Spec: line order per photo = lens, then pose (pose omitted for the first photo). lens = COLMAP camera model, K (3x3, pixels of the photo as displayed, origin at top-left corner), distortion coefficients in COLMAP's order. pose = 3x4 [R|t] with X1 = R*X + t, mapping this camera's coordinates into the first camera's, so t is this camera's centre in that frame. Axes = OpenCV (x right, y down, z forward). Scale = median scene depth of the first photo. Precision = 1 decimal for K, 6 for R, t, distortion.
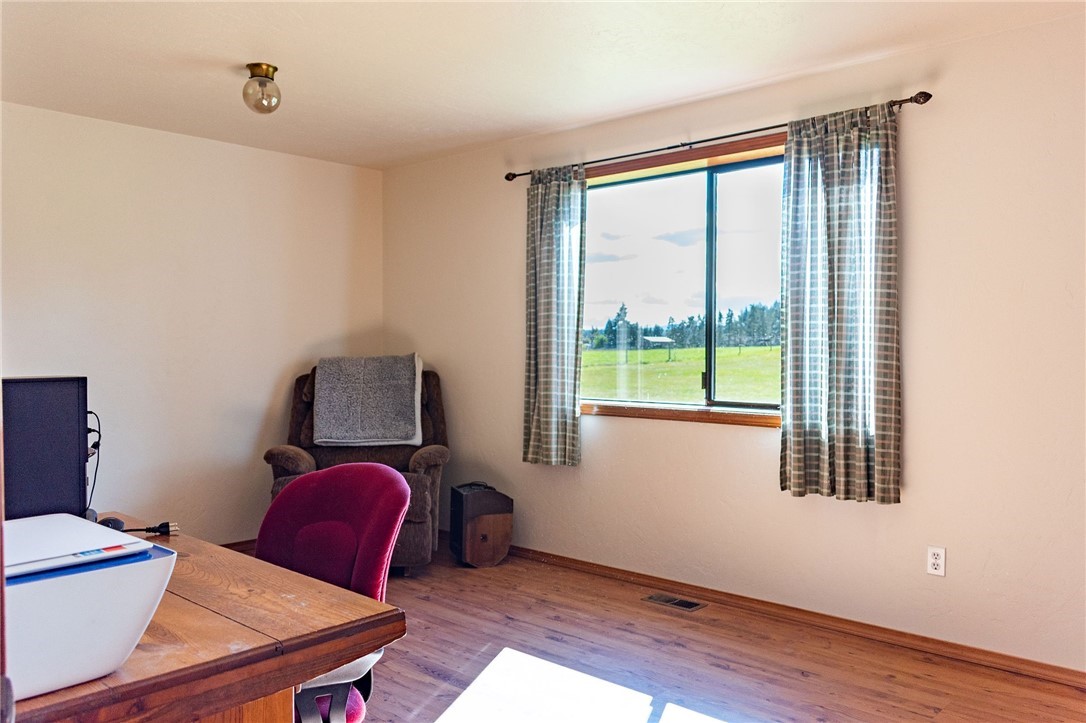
lens RADIAL K [[841.5, 0, 546.9], [0, 841.5, 363.5], [0, 0, 1]] dist [0.027644, -0.002268]
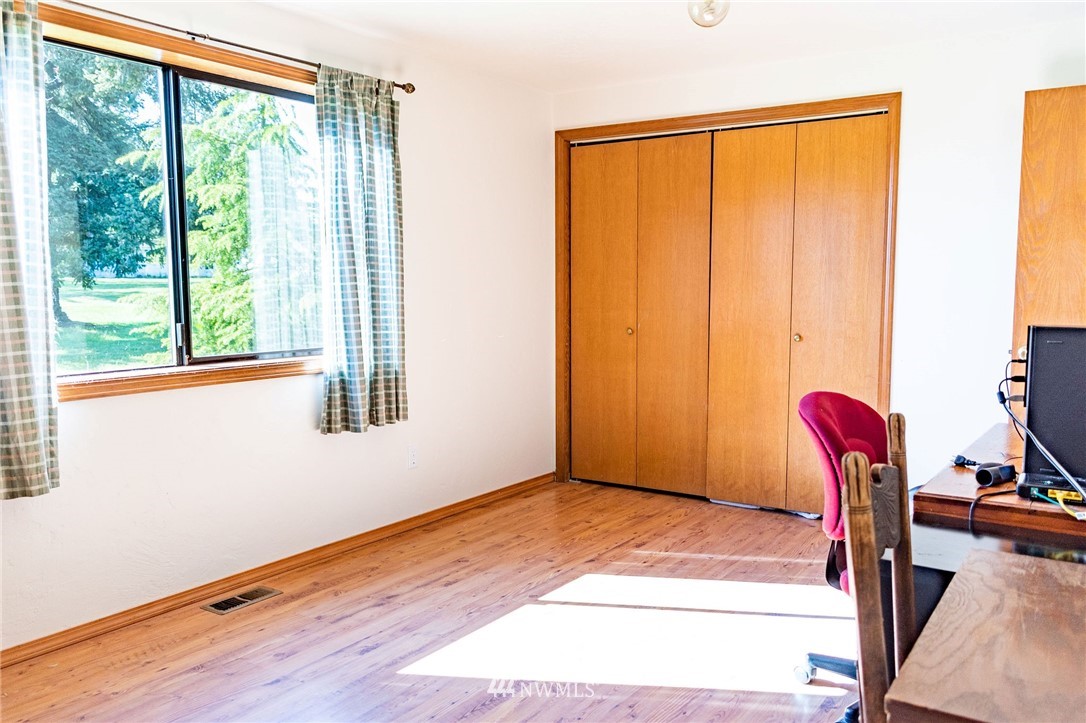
lens RADIAL K [[841.5, 0, 549.0], [0, 841.5, 365.5], [0, 0, 1]] dist [0.027644, -0.002268]
pose [[-0.117912, -0.092208, 0.988734, -0.805814], [0.024365, 0.995111, 0.095709, -0.024333], [-0.992725, 0.035376, -0.115089, 0.915117]]
